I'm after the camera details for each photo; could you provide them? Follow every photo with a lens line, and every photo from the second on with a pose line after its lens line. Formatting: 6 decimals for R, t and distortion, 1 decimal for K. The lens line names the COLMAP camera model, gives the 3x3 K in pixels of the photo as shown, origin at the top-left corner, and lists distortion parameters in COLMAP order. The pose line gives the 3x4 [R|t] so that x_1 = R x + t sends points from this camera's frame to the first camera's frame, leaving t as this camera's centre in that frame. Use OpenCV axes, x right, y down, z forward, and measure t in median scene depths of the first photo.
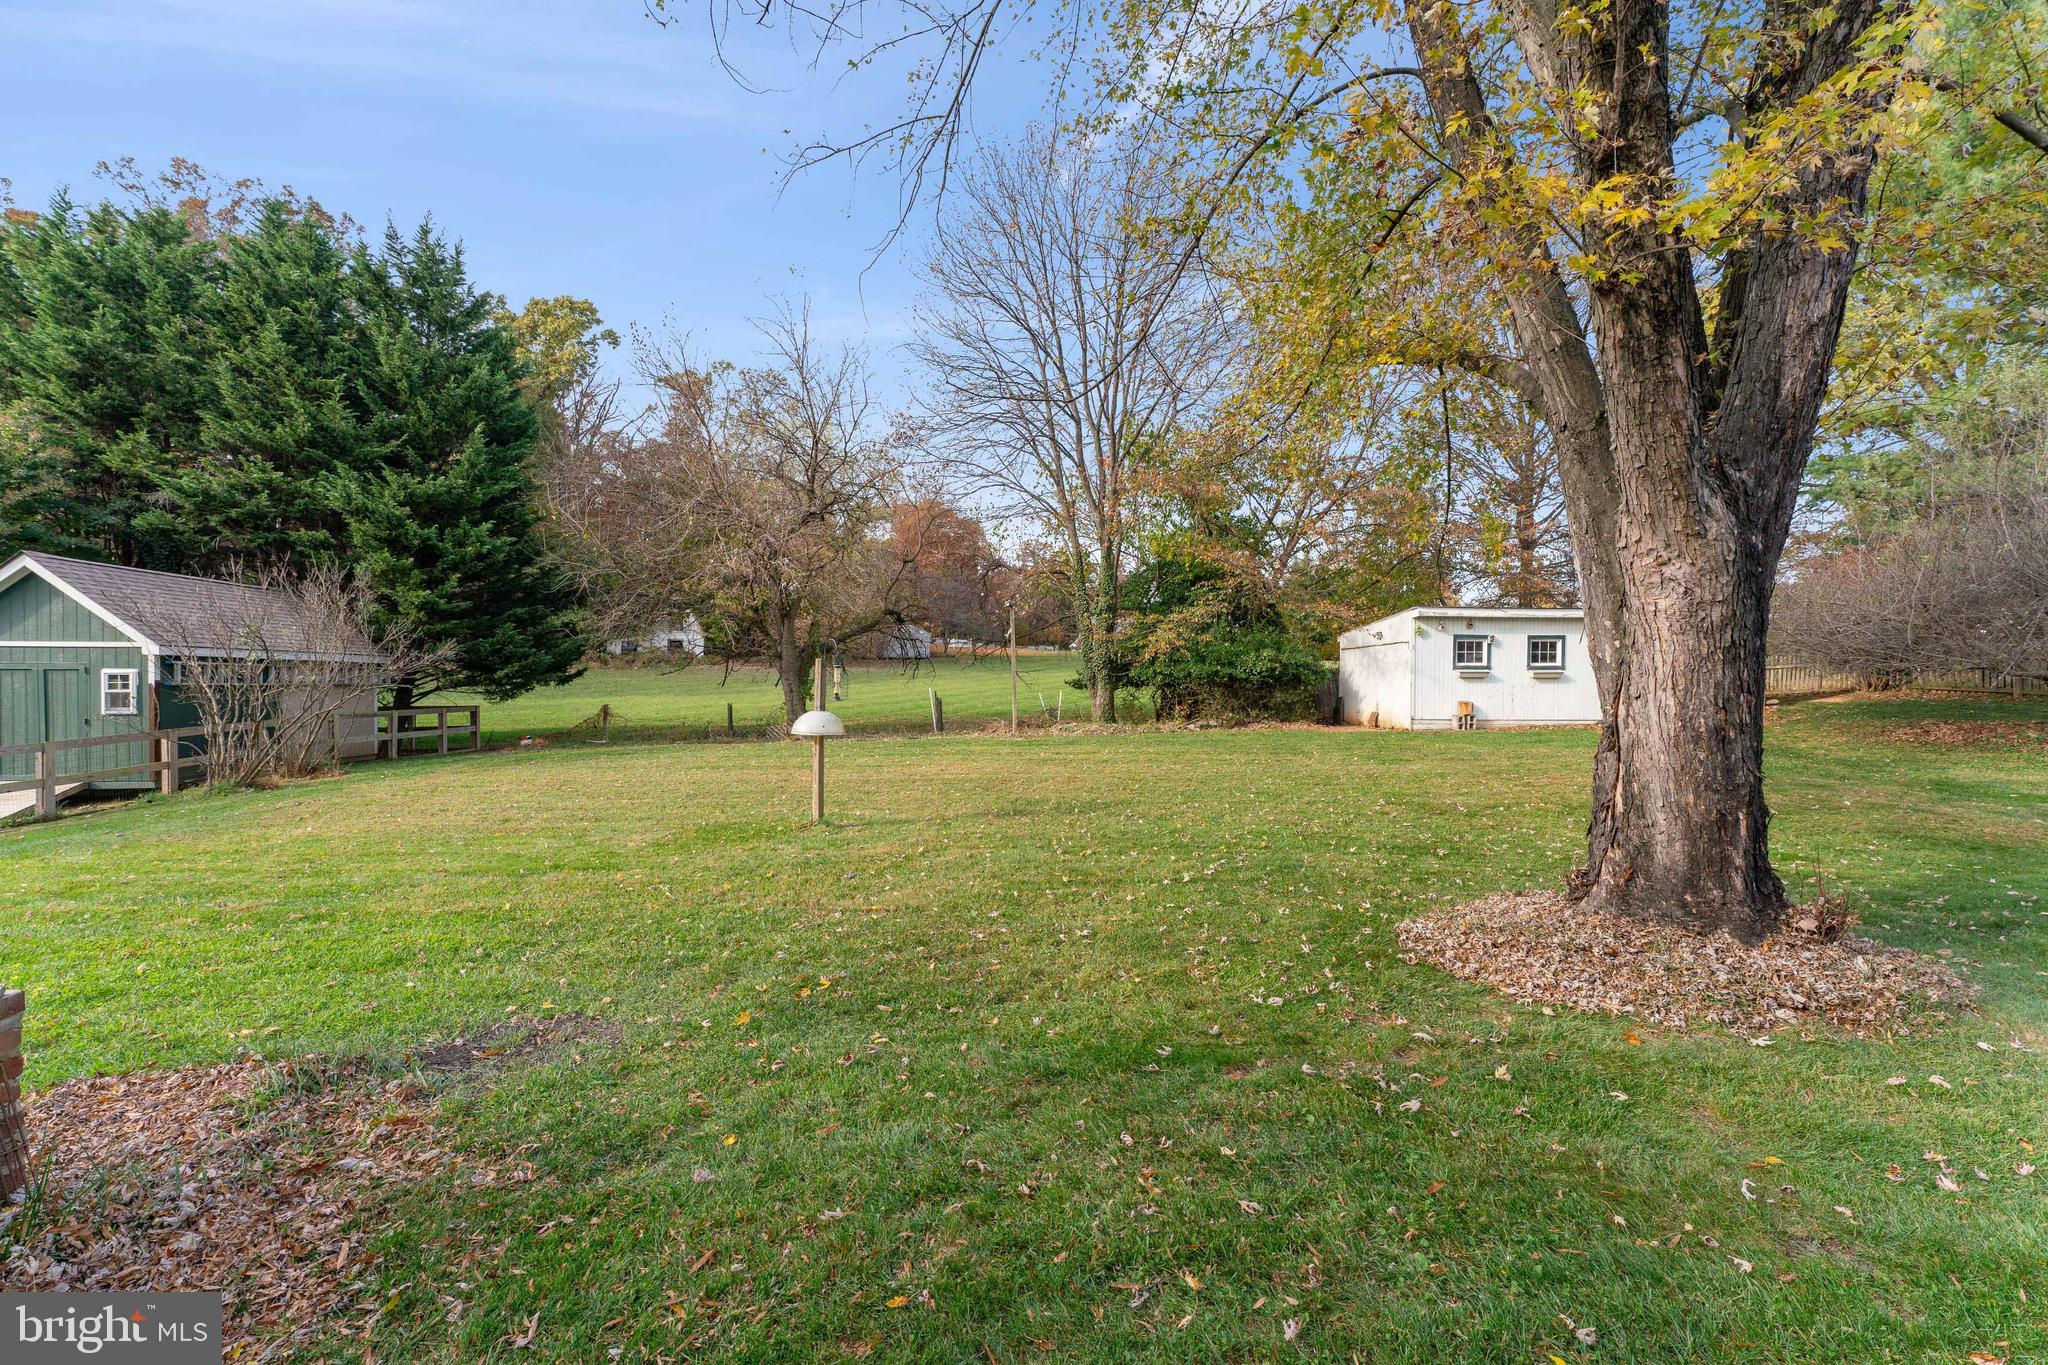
lens RADIAL K [[838.9, 0, 1044.7], [0, 838.9, 689.2], [0, 0, 1]] dist [-0.002283, 0.001279]
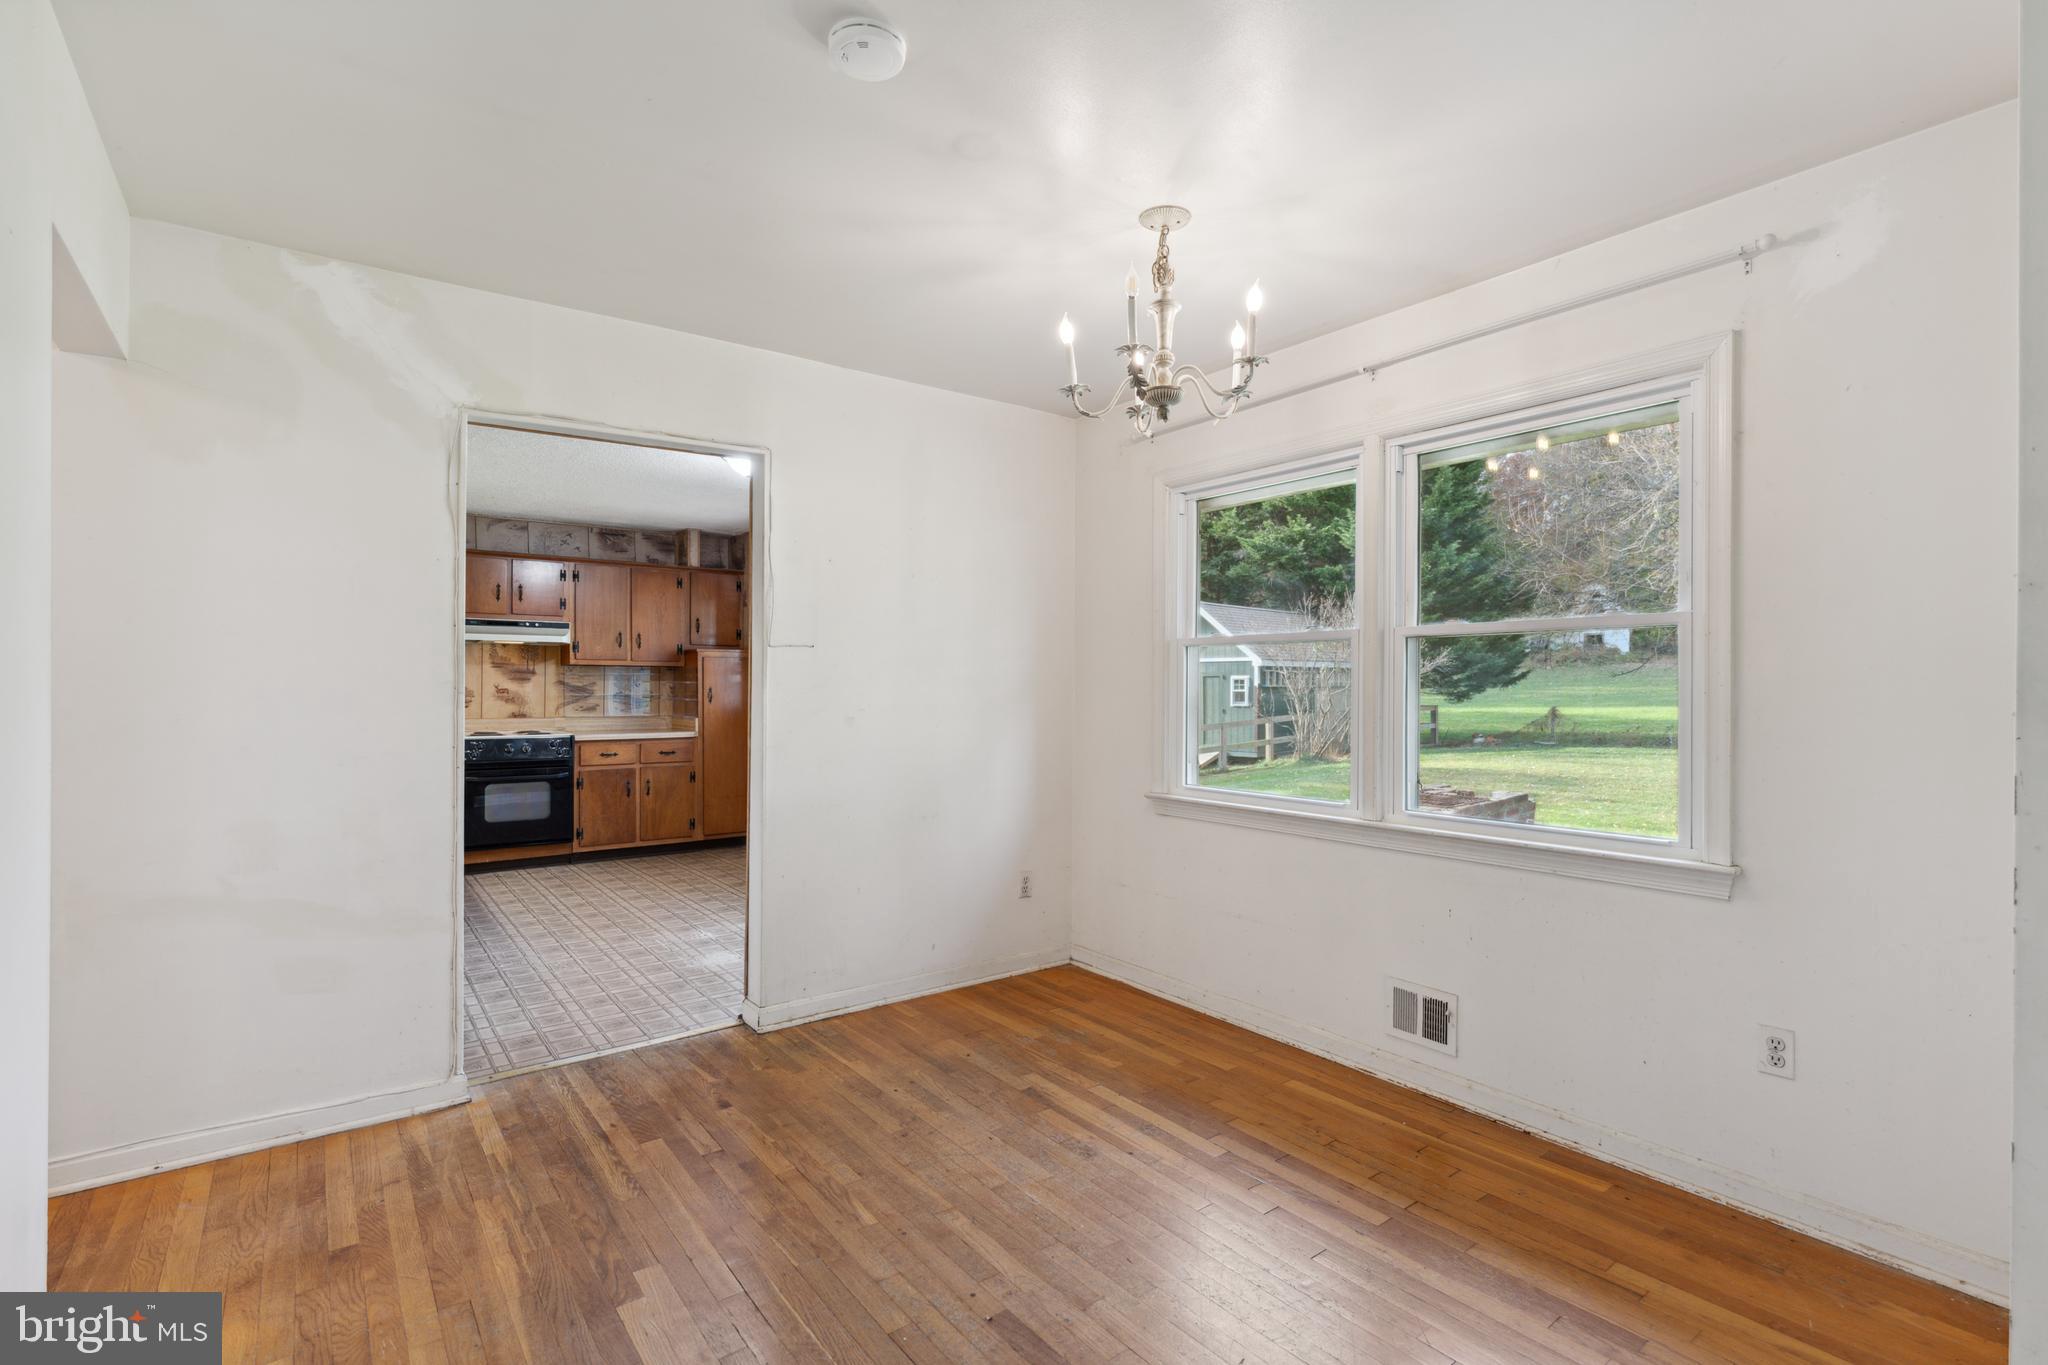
lens RADIAL K [[972.3, 0, 1017.0], [0, 972.3, 683.9], [0, 0, 1]] dist [0.004400, 0.000293]
pose [[0.595664, 0.002345, -0.803230, 0.045461], [-0.007396, 0.999969, -0.002565, -0.002367], [0.803200, 0.007469, 0.595663, -0.339446]]
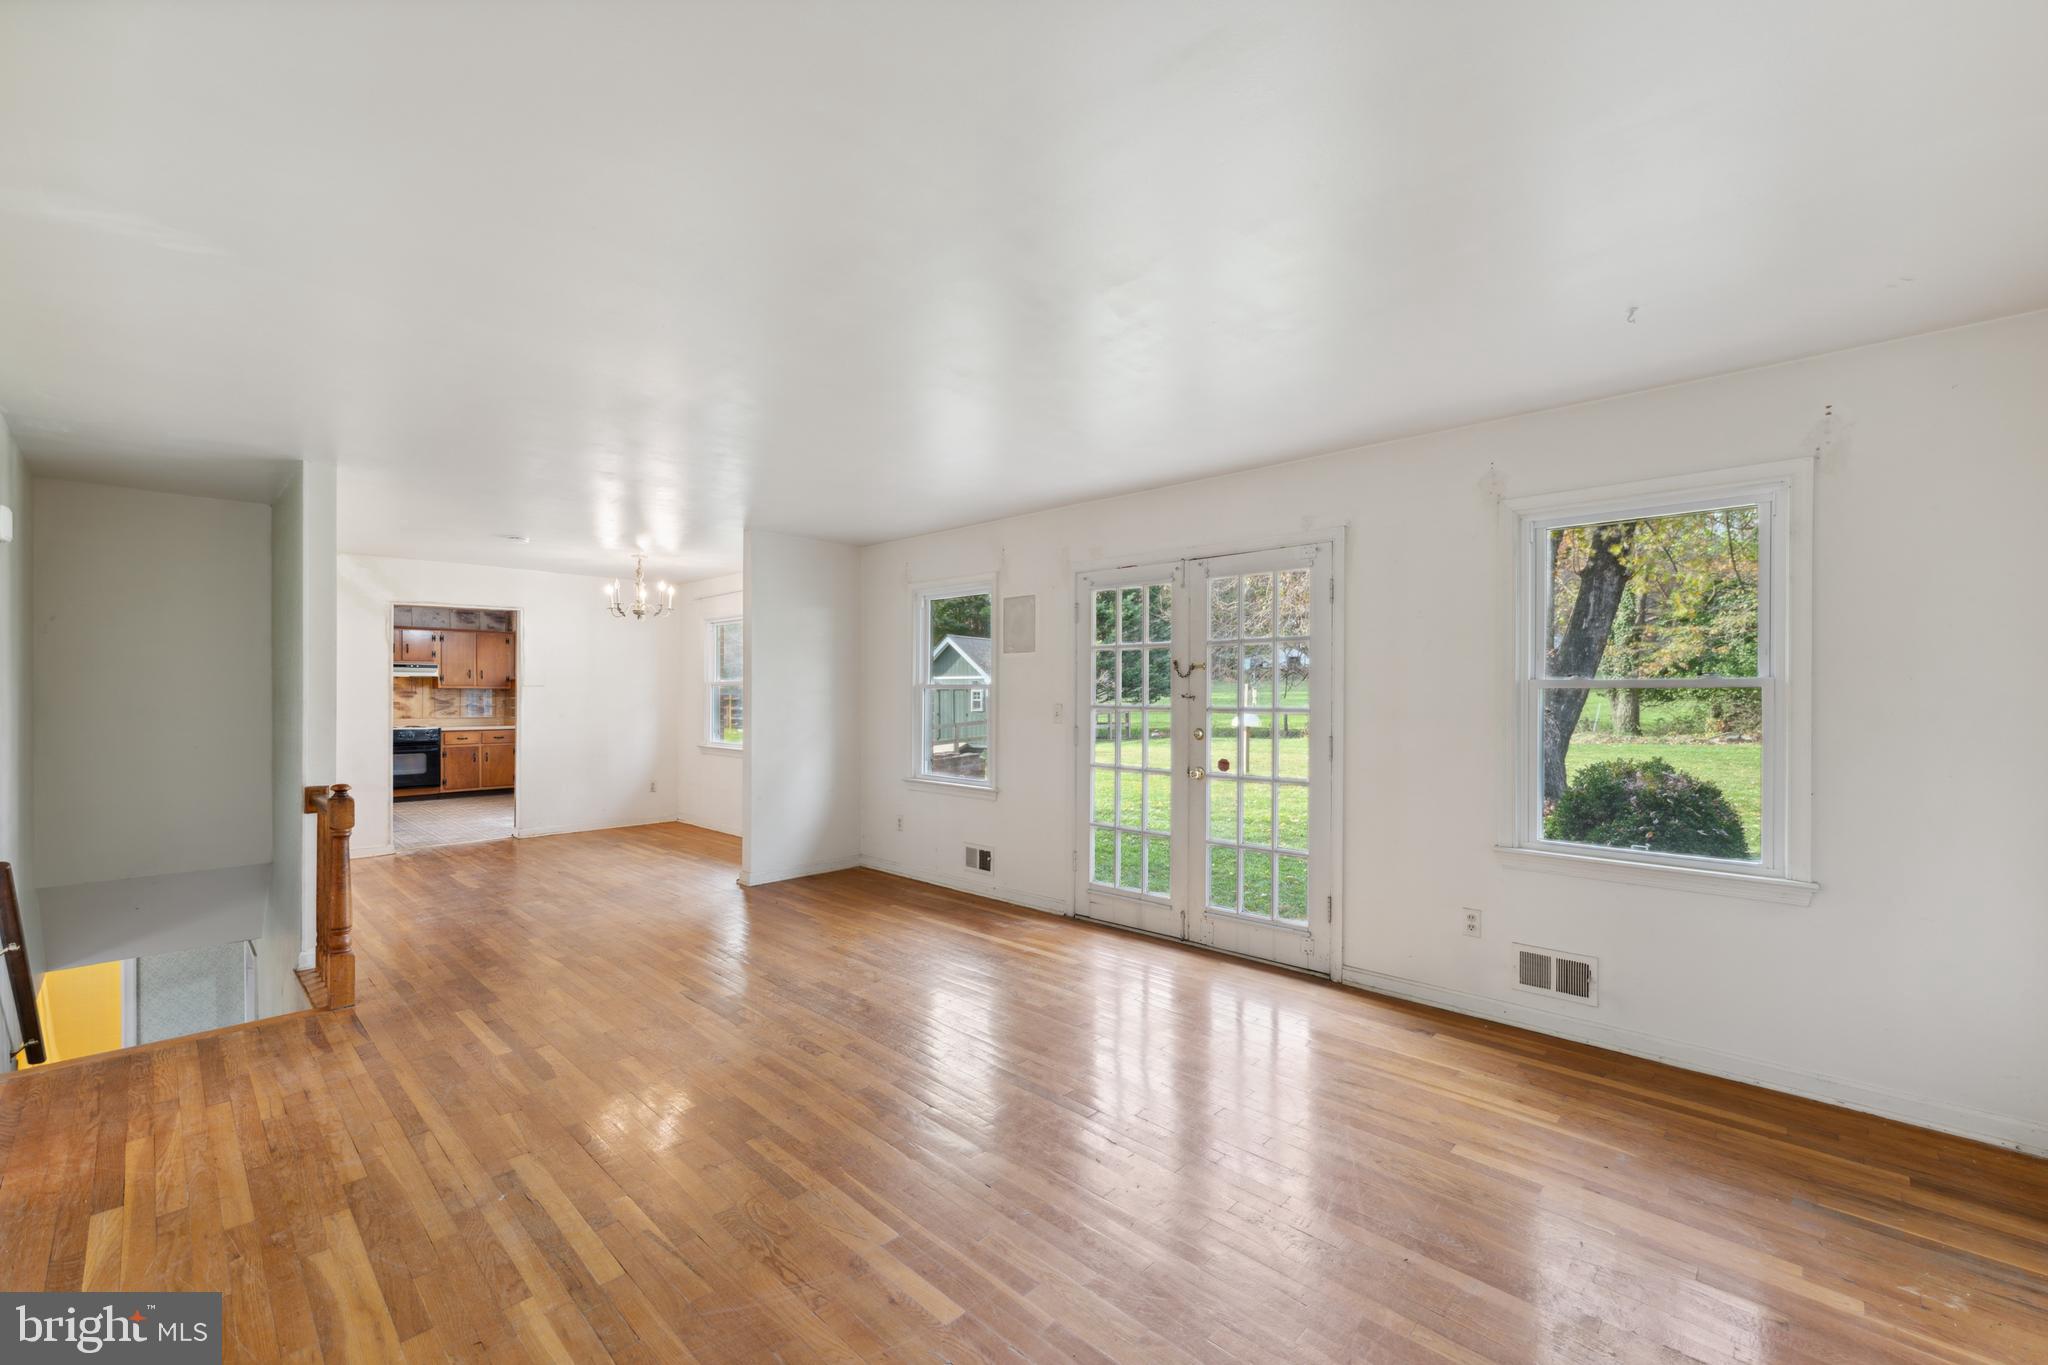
lens RADIAL K [[838.9, 0, 1032.2], [0, 838.9, 692.8], [0, 0, 1]] dist [-0.002283, 0.001279]
pose [[0.730582, -0.000109, -0.682825, 0.399609], [-0.004602, 0.999976, -0.005084, -0.006123], [0.682809, 0.006856, 0.730564, -0.409744]]
